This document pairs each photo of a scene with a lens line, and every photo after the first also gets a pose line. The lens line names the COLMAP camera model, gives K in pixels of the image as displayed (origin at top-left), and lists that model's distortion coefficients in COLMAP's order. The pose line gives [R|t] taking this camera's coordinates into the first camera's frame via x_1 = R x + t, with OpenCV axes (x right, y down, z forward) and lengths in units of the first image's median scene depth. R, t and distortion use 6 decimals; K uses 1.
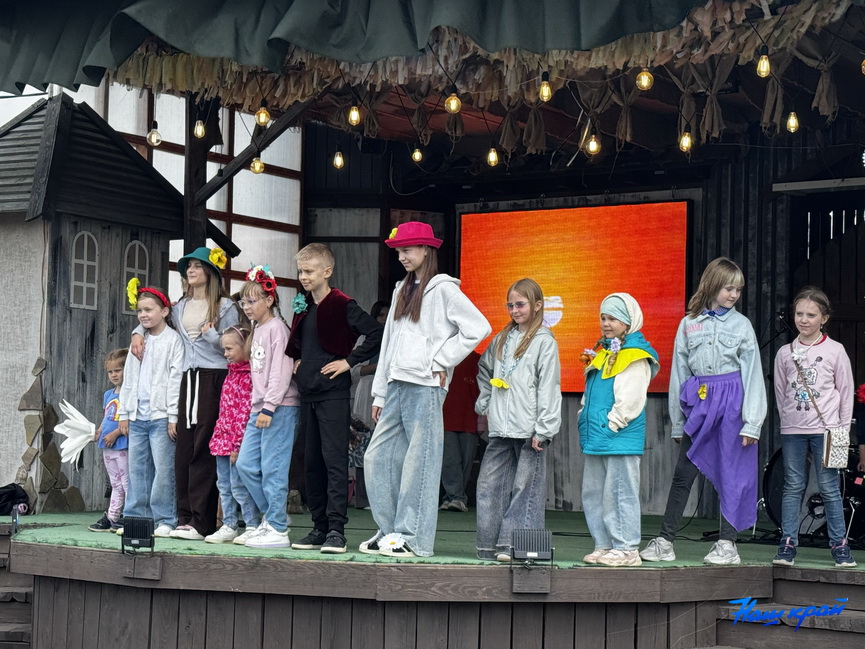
lens RADIAL K [[1762.2, 0, 433.7], [0, 1762.2, 323.6], [0, 0, 1]] dist [0.167818, 0.000000]
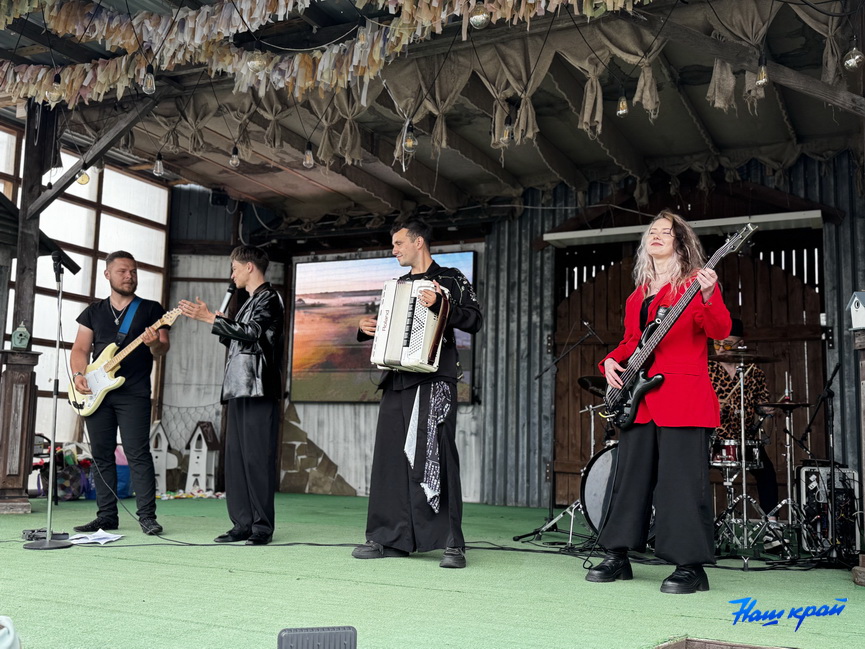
lens RADIAL K [[862.2, 0, 440.7], [0, 862.2, 332.2], [0, 0, 1]] dist [0.067814, 0.000000]
pose [[0.988223, 0.020788, 0.151601, 0.028117], [-0.012681, 0.998447, -0.054244, 0.023444], [-0.152493, 0.051683, 0.986952, 0.405244]]
